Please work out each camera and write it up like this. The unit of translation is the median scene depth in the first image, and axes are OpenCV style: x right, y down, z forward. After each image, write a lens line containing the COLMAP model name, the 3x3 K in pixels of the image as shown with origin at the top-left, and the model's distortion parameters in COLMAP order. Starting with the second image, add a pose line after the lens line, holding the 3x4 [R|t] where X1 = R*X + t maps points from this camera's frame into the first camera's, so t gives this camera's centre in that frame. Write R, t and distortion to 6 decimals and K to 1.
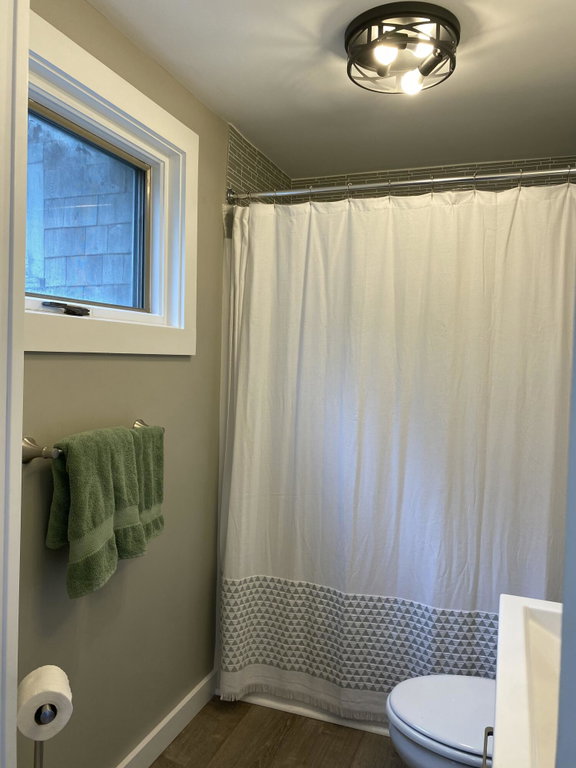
lens RADIAL K [[589.5, 0, 292.7], [0, 589.5, 382.5], [0, 0, 1]] dist [0.051849, -0.029850]
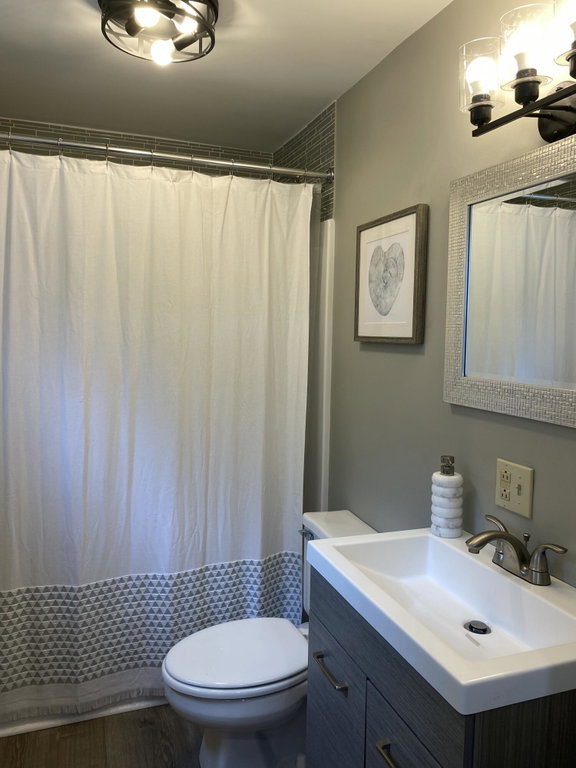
lens RADIAL K [[589.5, 0, 289.7], [0, 589.5, 385.8], [0, 0, 1]] dist [0.051849, -0.029850]
pose [[0.776442, -0.070021, 0.626287, -0.222612], [0.031473, 0.996876, 0.072437, -0.018230], [-0.629403, -0.036532, 0.776220, 0.070048]]
